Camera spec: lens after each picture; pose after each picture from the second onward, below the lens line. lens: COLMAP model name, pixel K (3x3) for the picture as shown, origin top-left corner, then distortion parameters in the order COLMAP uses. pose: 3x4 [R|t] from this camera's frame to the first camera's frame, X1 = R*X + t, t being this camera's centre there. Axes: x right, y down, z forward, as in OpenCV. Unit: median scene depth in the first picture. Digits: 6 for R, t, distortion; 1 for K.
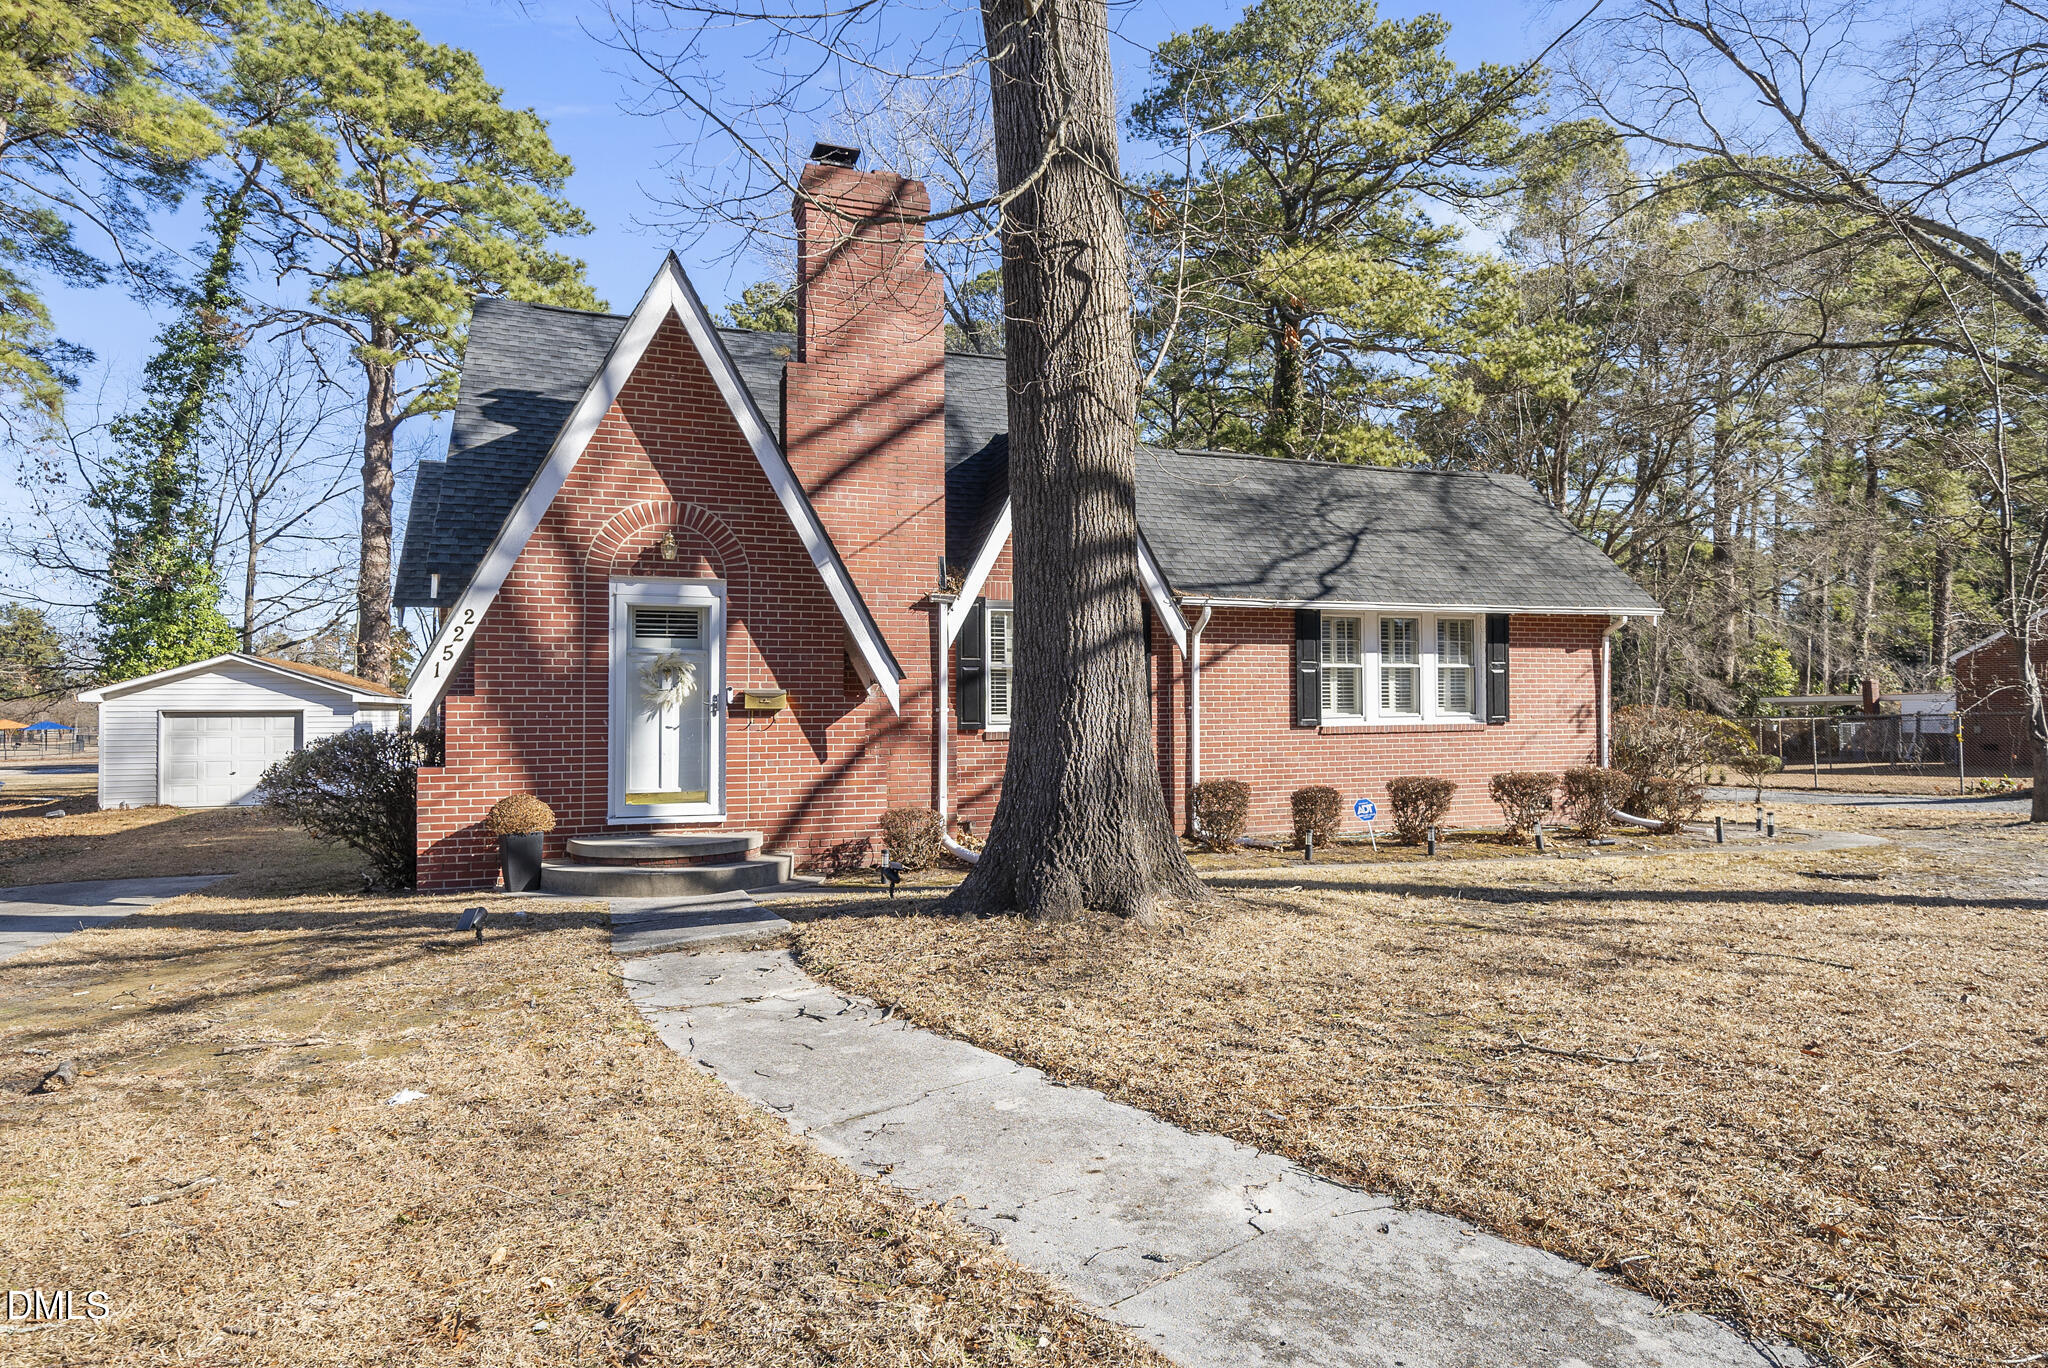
lens RADIAL K [[1130.3, 0, 1011.5], [0, 1130.3, 690.9], [0, 0, 1]] dist [-0.002149, -0.000027]
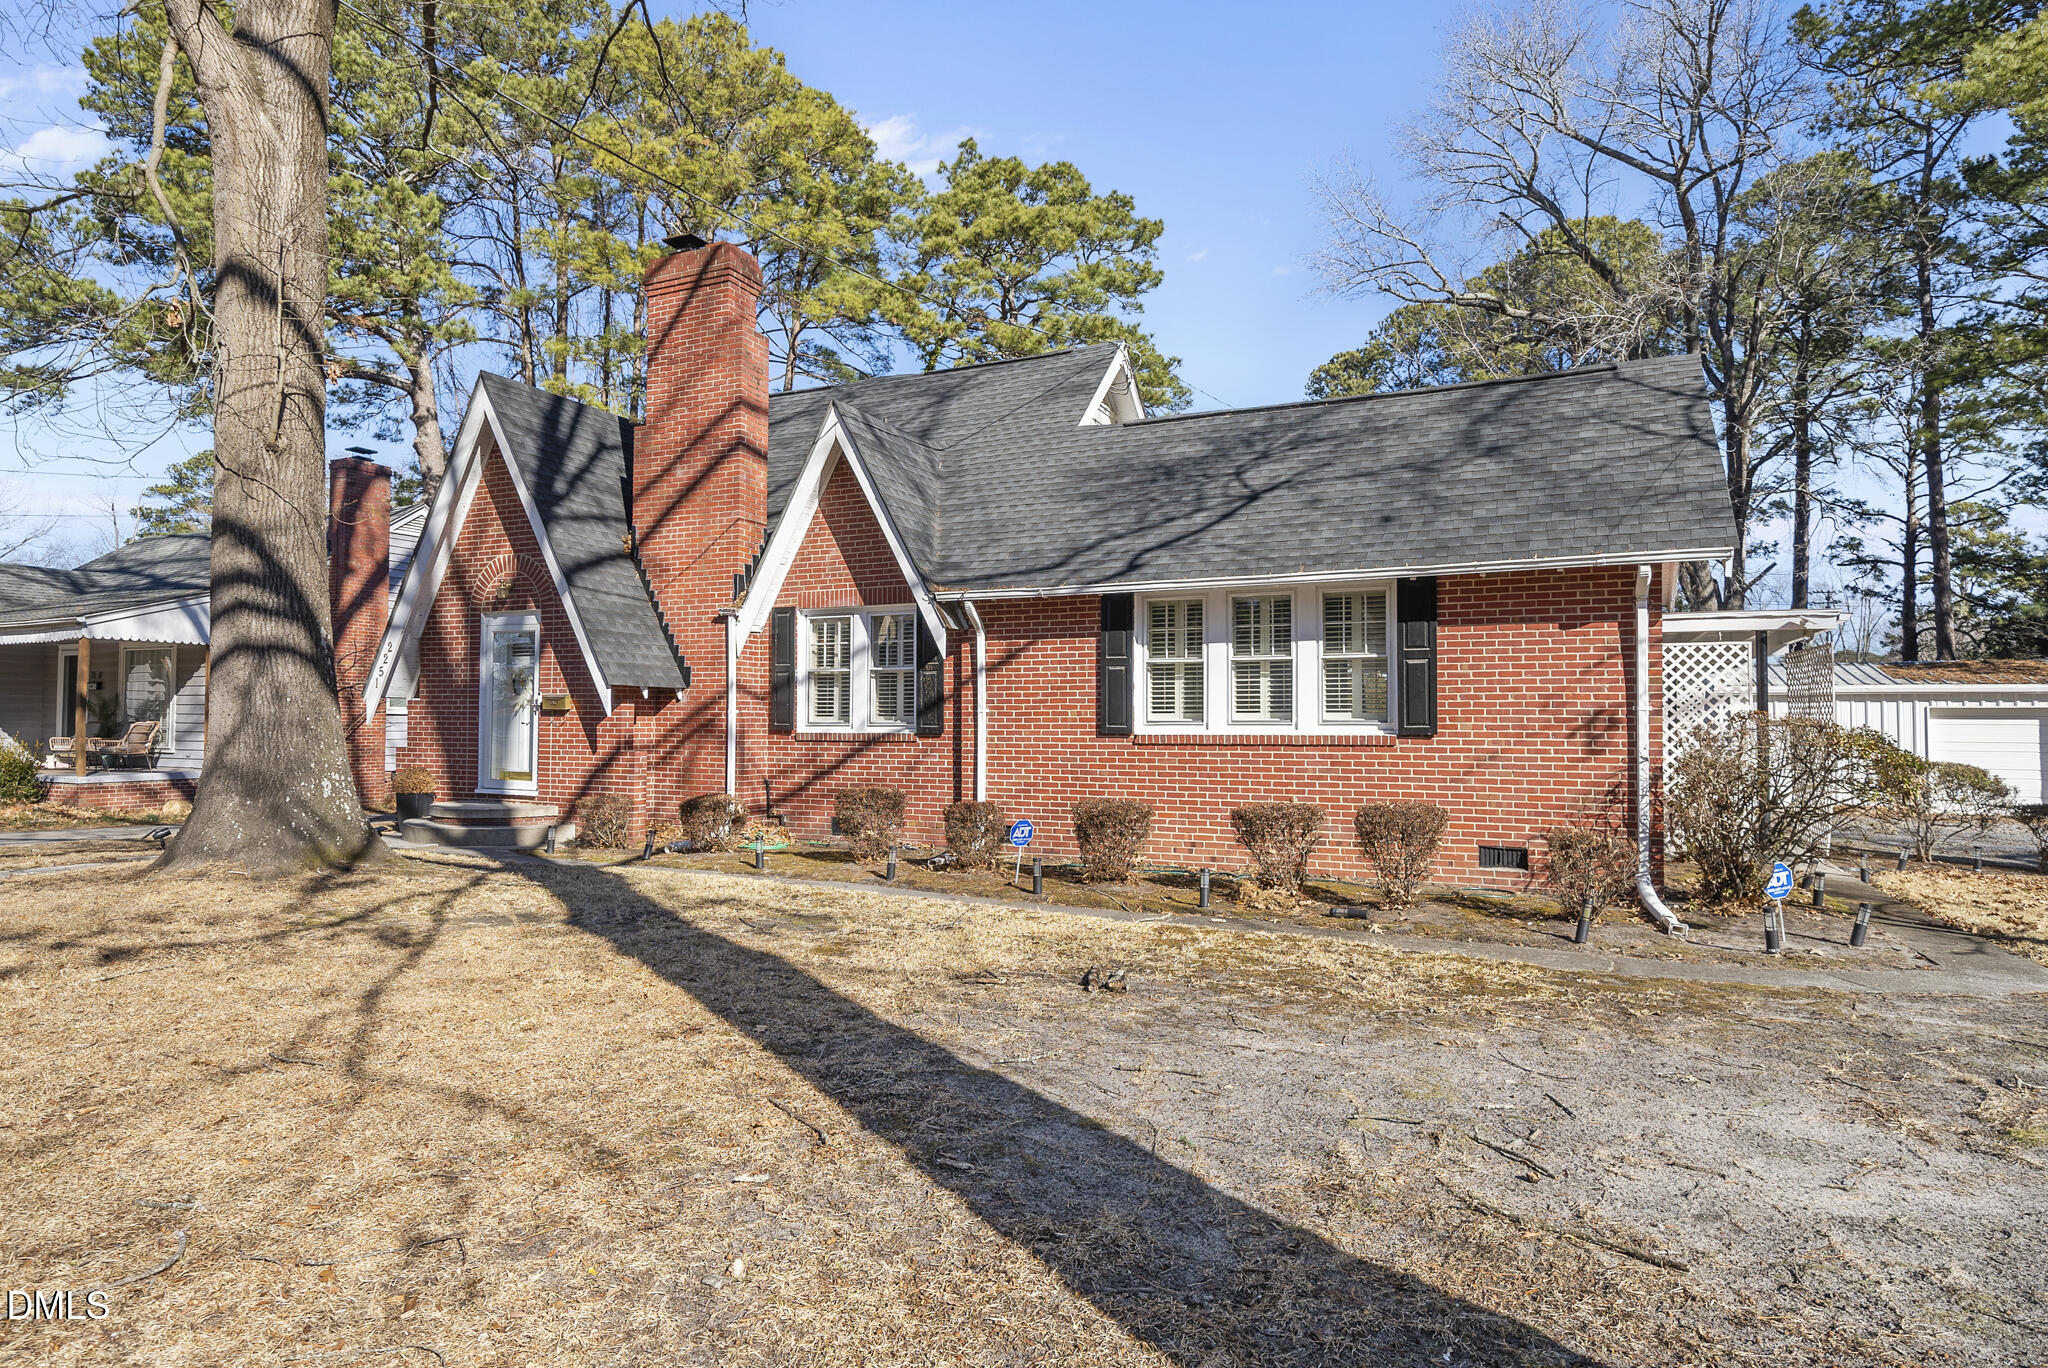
lens RADIAL K [[1092.2, 0, 1026.8], [0, 1092.2, 696.8], [0, 0, 1]] dist [-0.003862, 0.000138]
pose [[0.716277, -0.004226, -0.697803, 0.780860], [0.006262, 0.999980, 0.000373, 0.003036], [0.697788, -0.004637, 0.716290, 0.373055]]
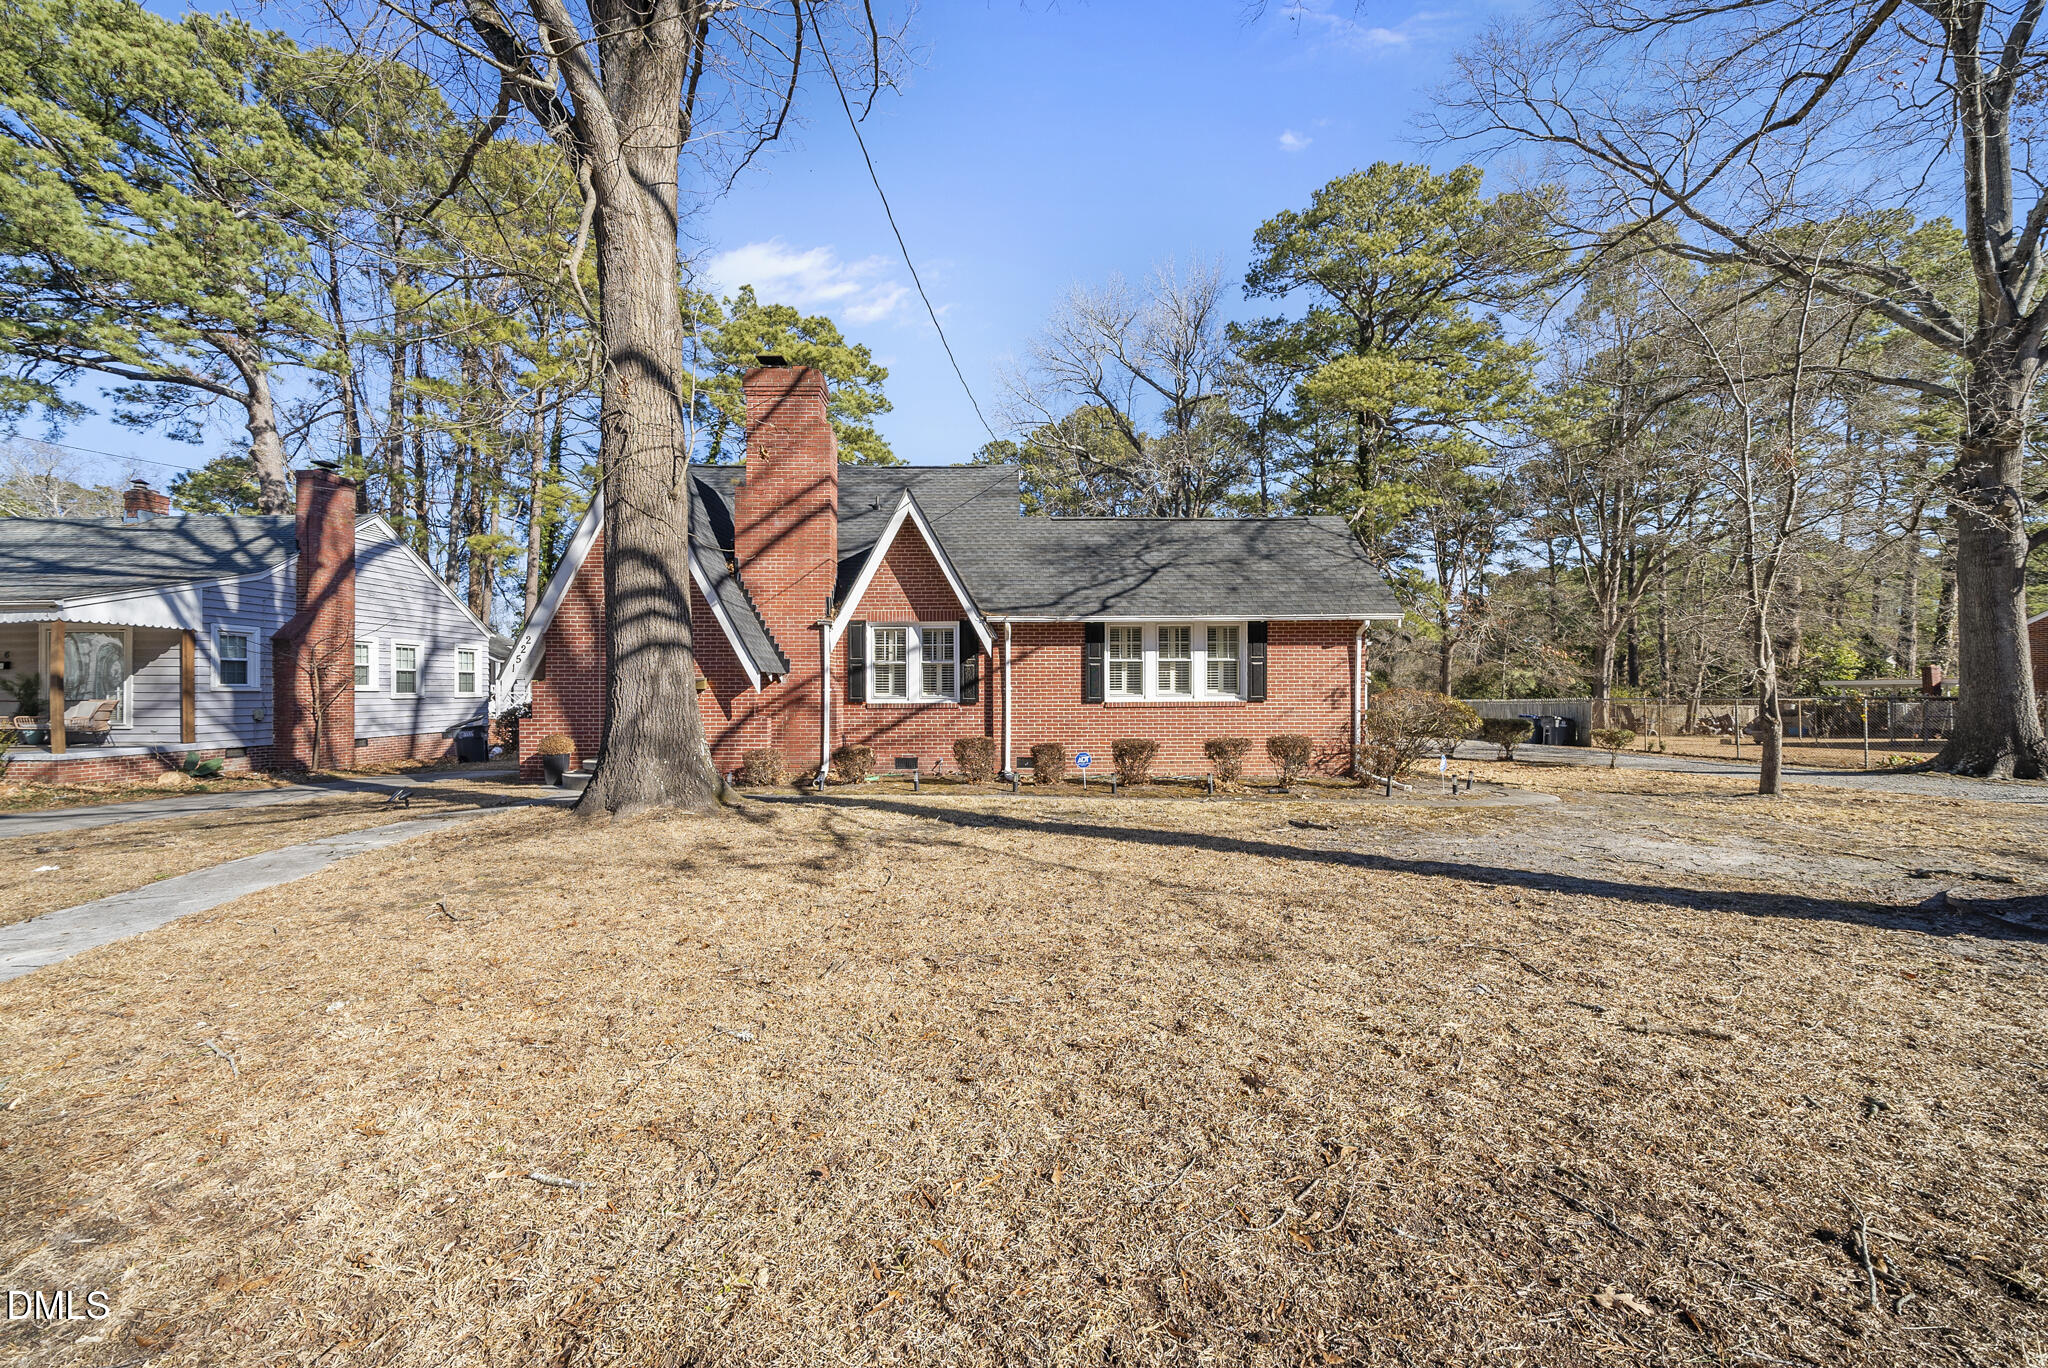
lens RADIAL K [[708.8, 0, 1021.5], [0, 708.8, 690.6], [0, 0, 1]] dist [-0.007754, -0.000238]
pose [[0.942776, 0.006003, -0.333374, 0.479639], [0.001255, 0.999767, 0.021553, -0.003335], [0.333426, -0.020738, 0.942548, 0.102898]]
